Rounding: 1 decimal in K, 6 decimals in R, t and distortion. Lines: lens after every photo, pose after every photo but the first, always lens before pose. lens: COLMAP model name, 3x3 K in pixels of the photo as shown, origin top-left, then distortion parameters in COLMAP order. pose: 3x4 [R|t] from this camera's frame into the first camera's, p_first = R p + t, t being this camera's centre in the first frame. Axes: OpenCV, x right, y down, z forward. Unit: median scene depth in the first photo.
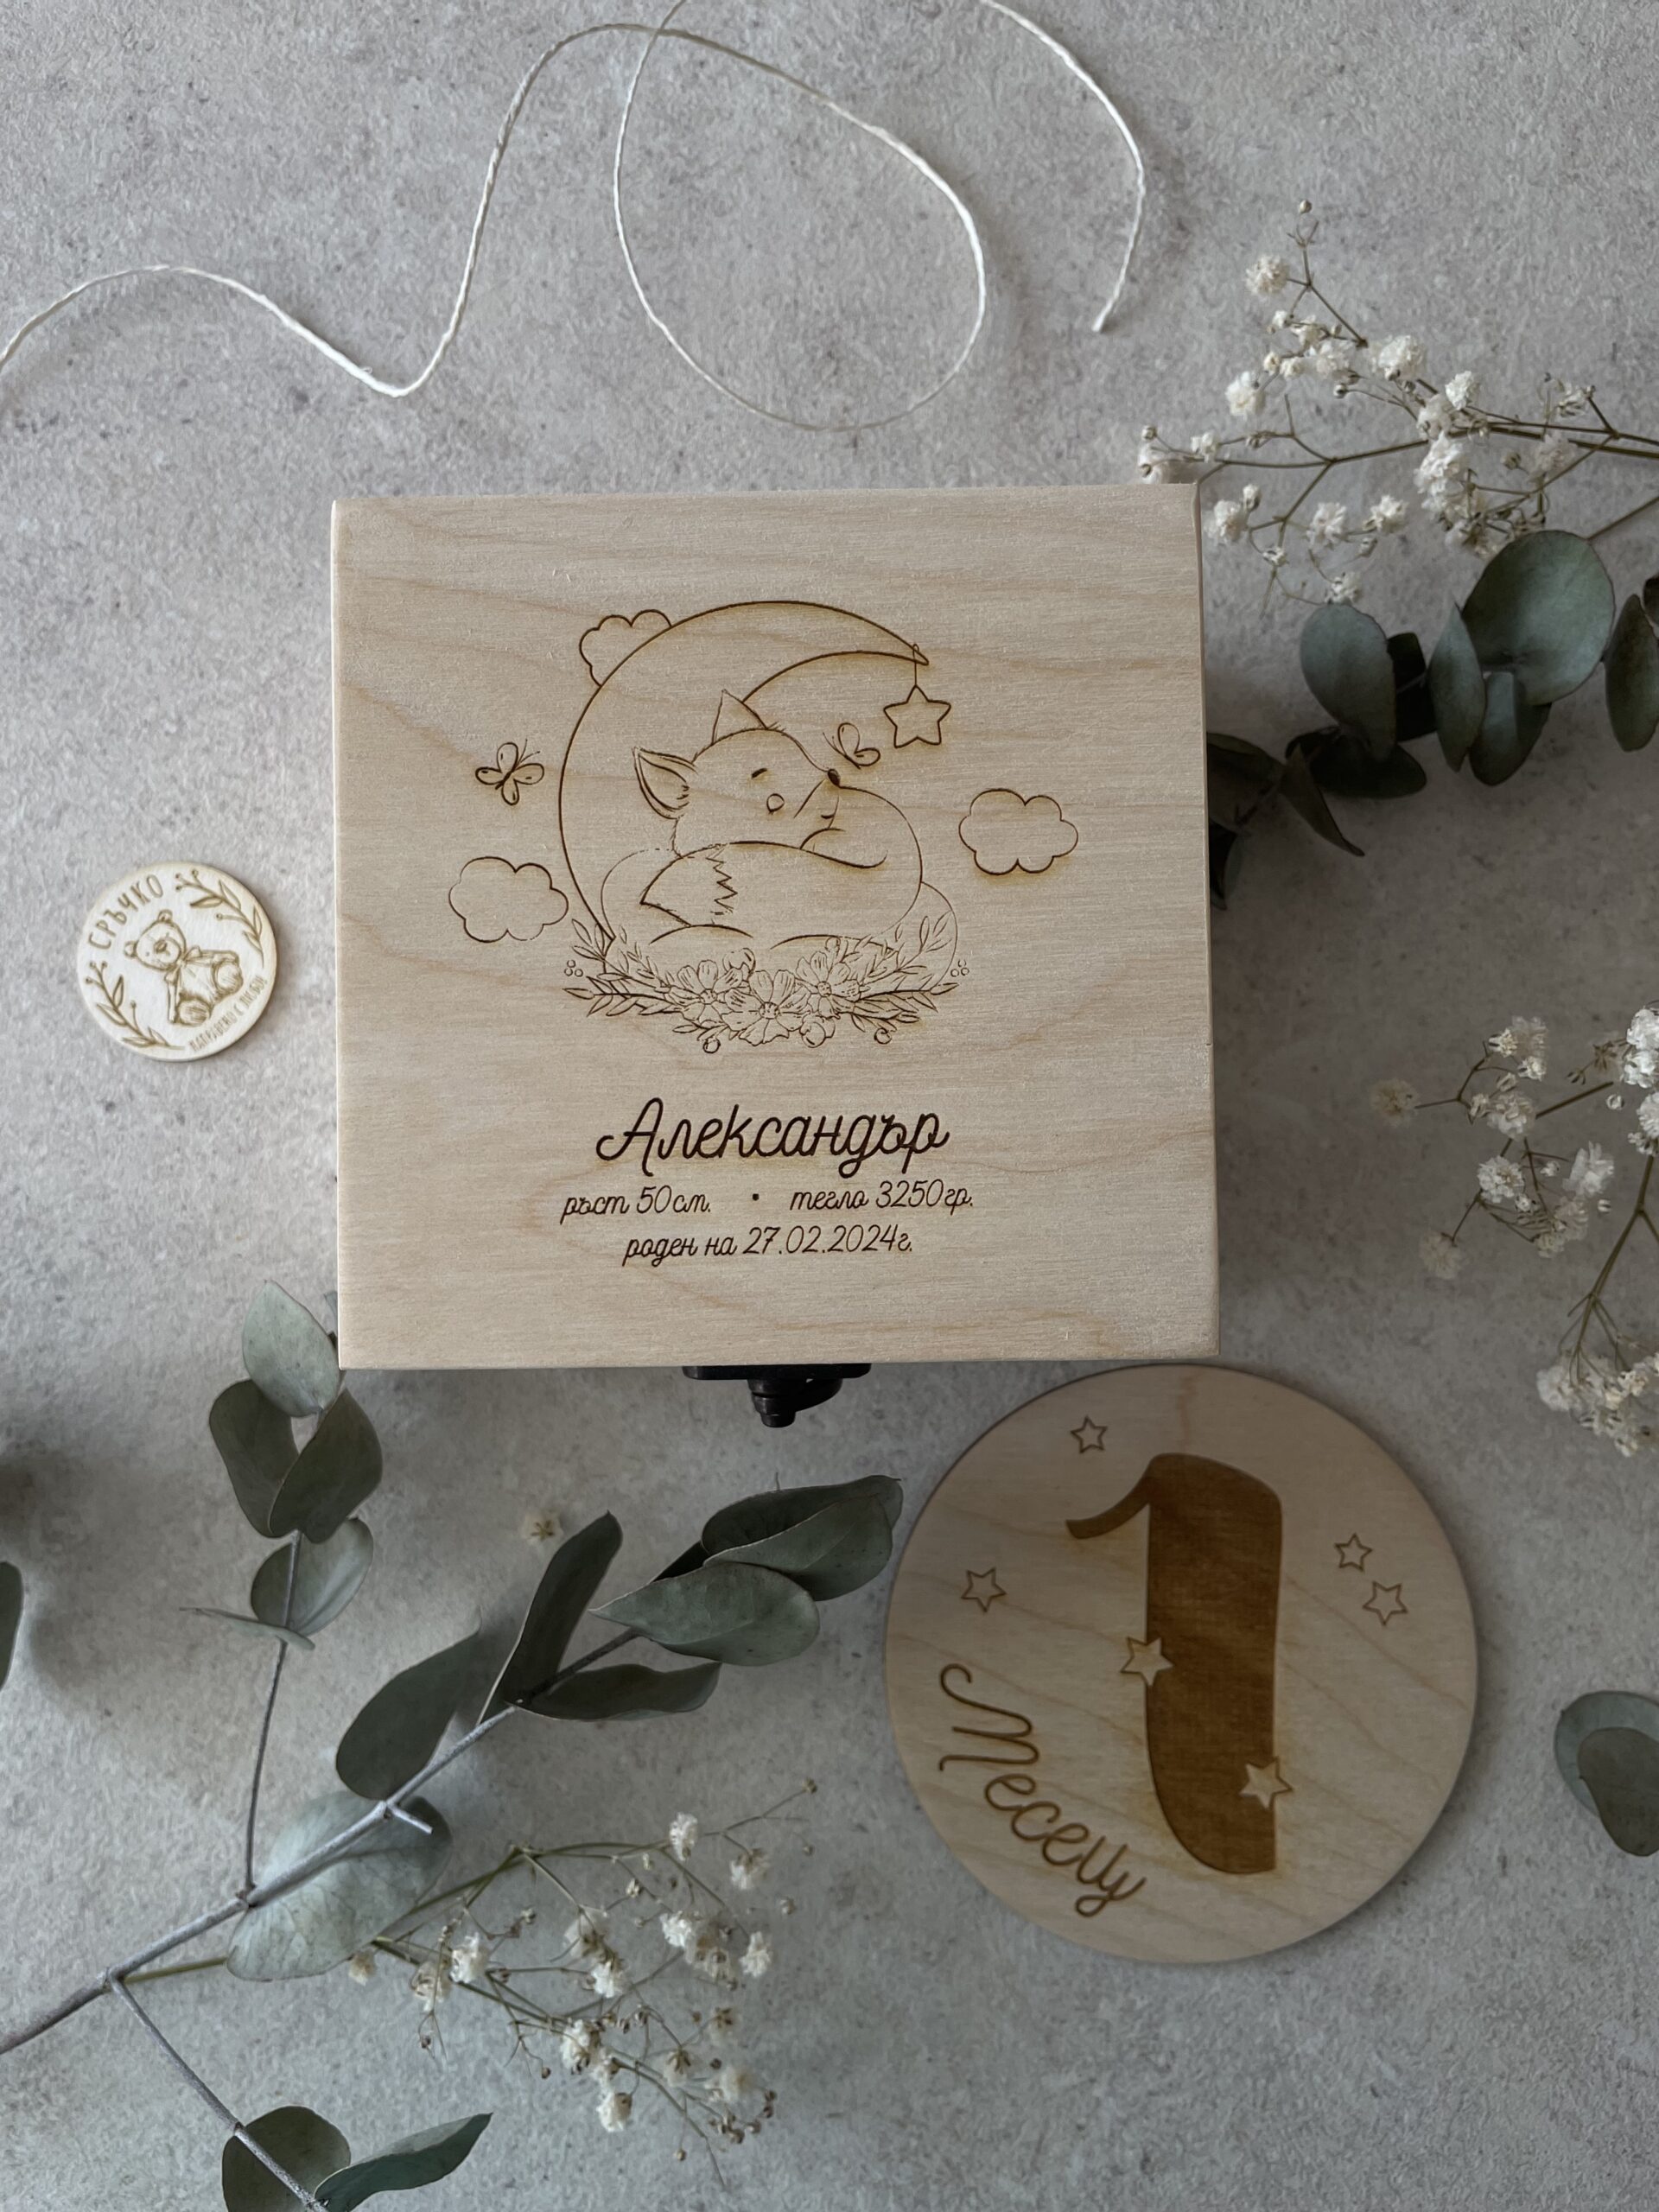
lens RADIAL K [[1661.3, 0, 829.5], [0, 1661.3, 1106.0], [0, 0, 1]] dist [0.072709, -0.114845]
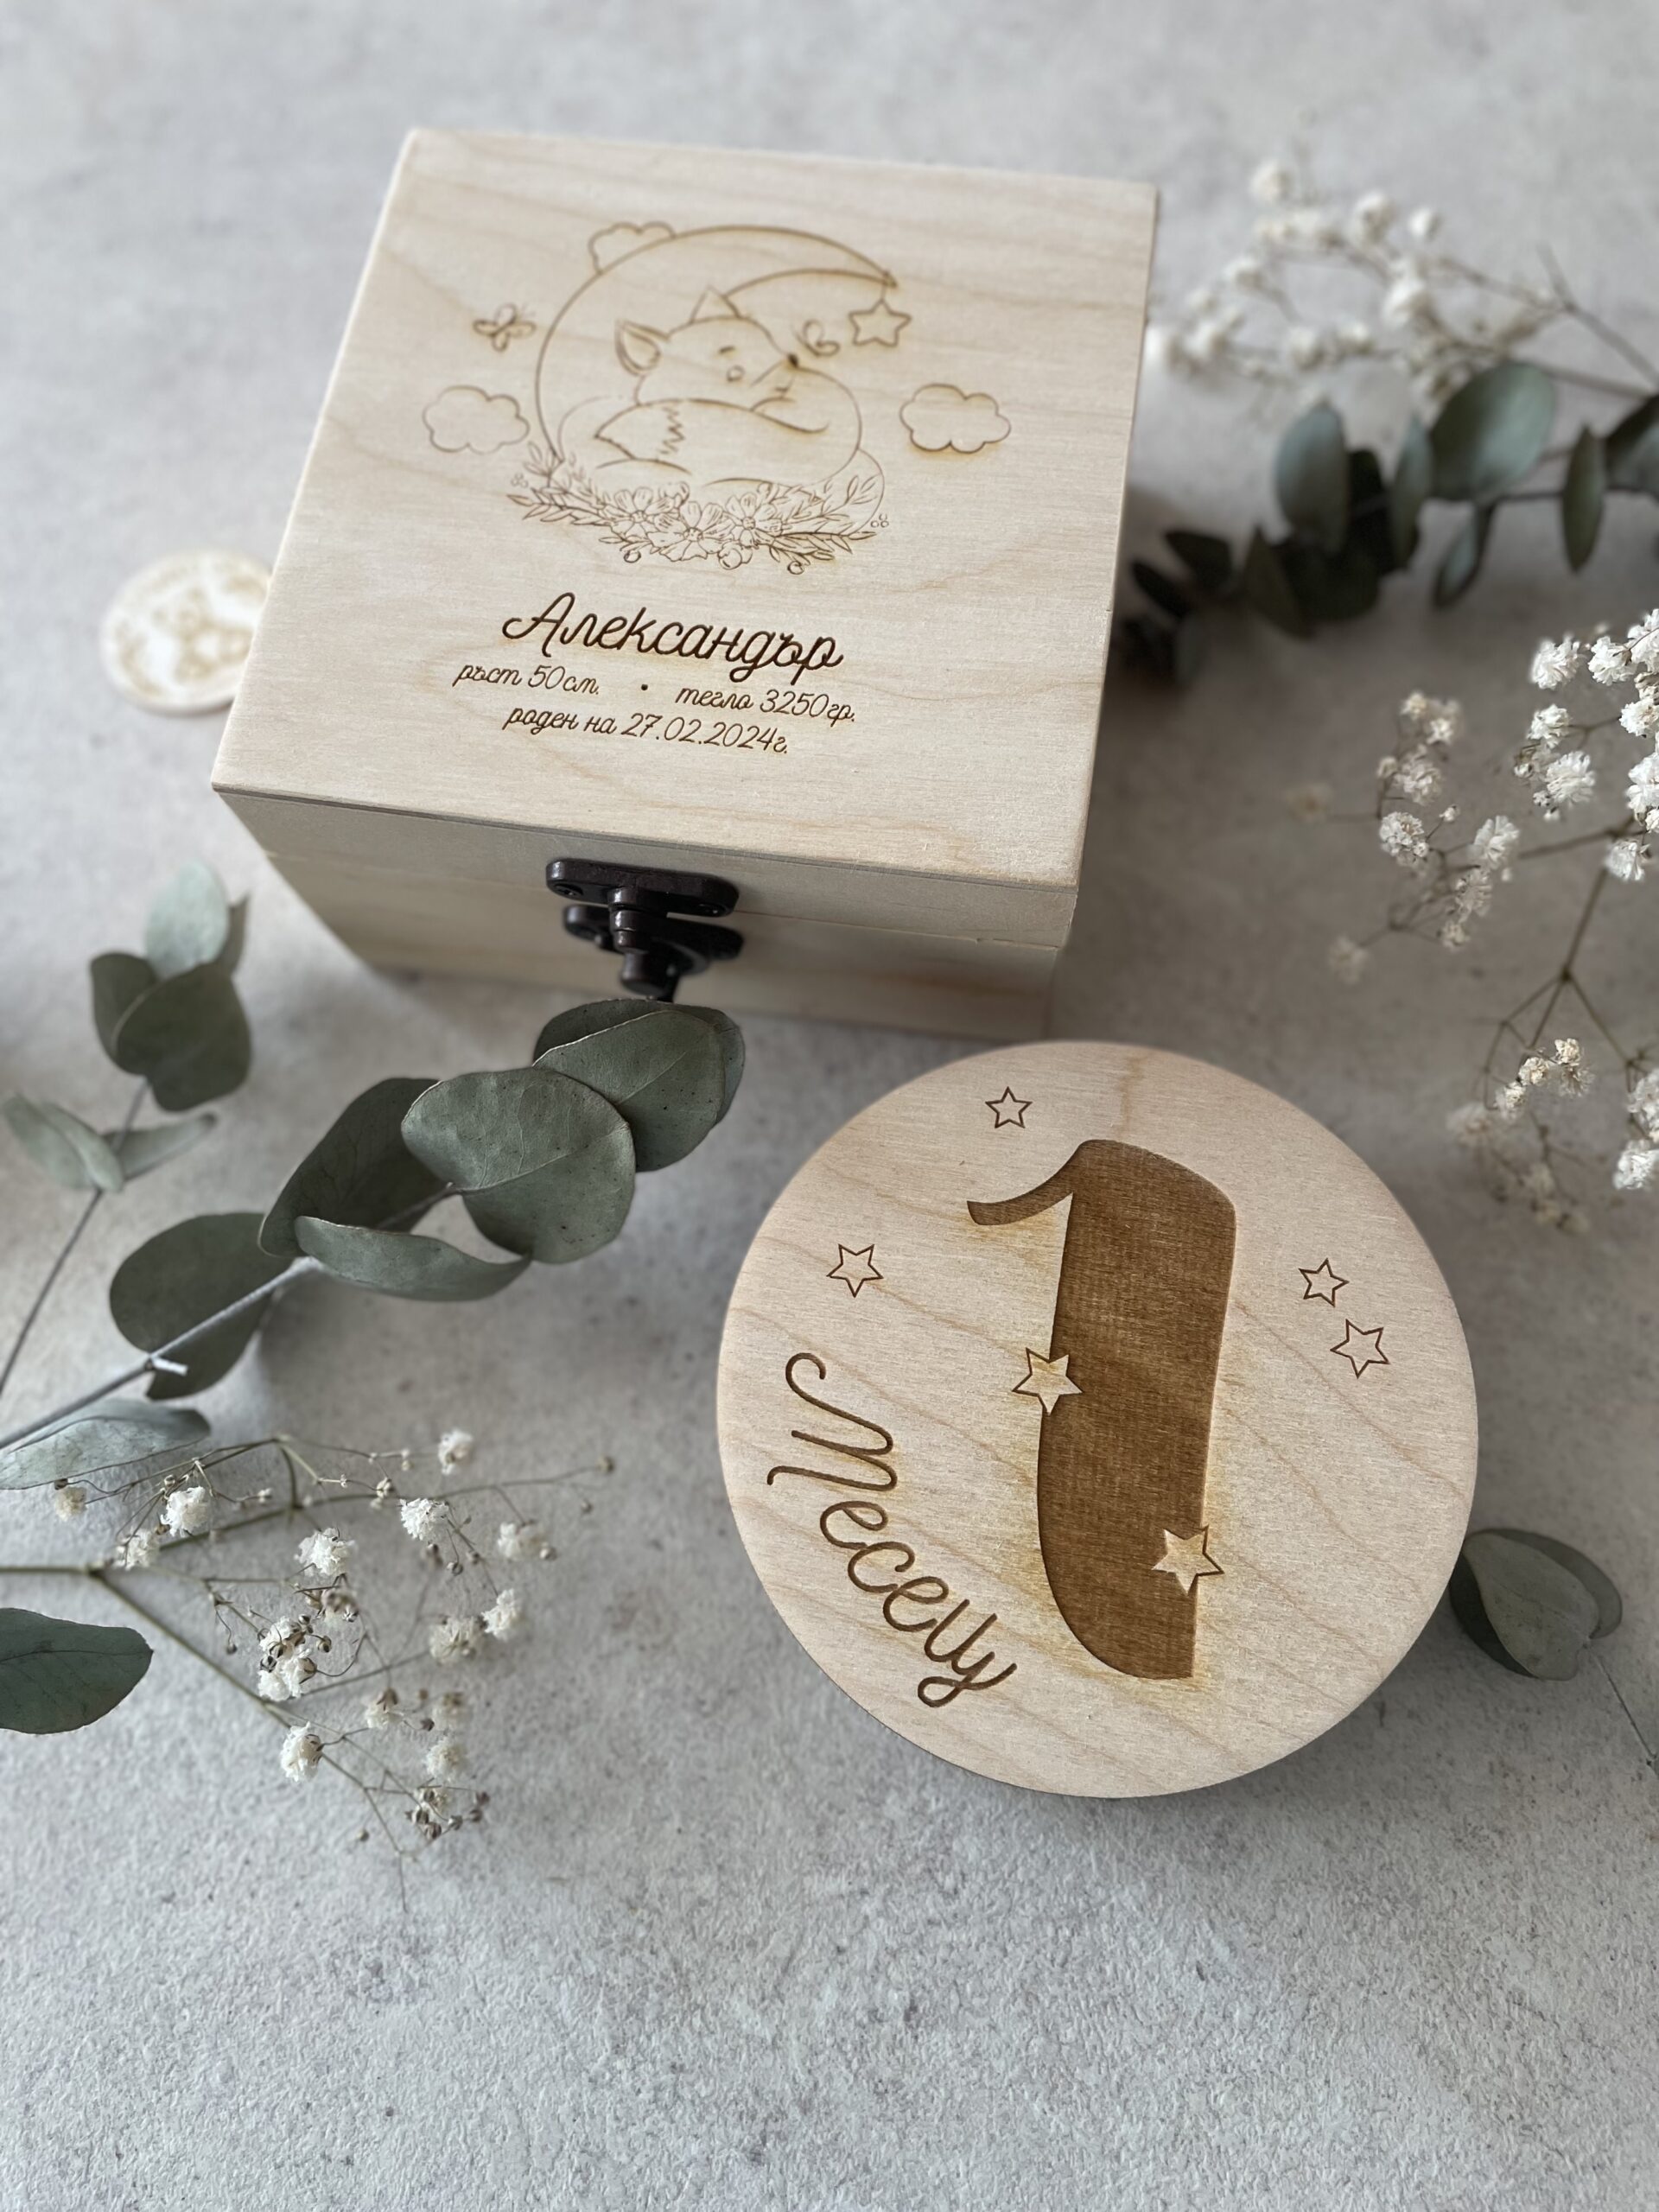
lens RADIAL K [[1661.3, 0, 829.5], [0, 1661.3, 1106.0], [0, 0, 1]] dist [0.072709, -0.114845]
pose [[0.984740, 0.149722, -0.088717, 0.156282], [-0.168951, 0.944734, -0.280952, 0.450784], [0.041749, 0.291653, 0.955613, 0.084487]]
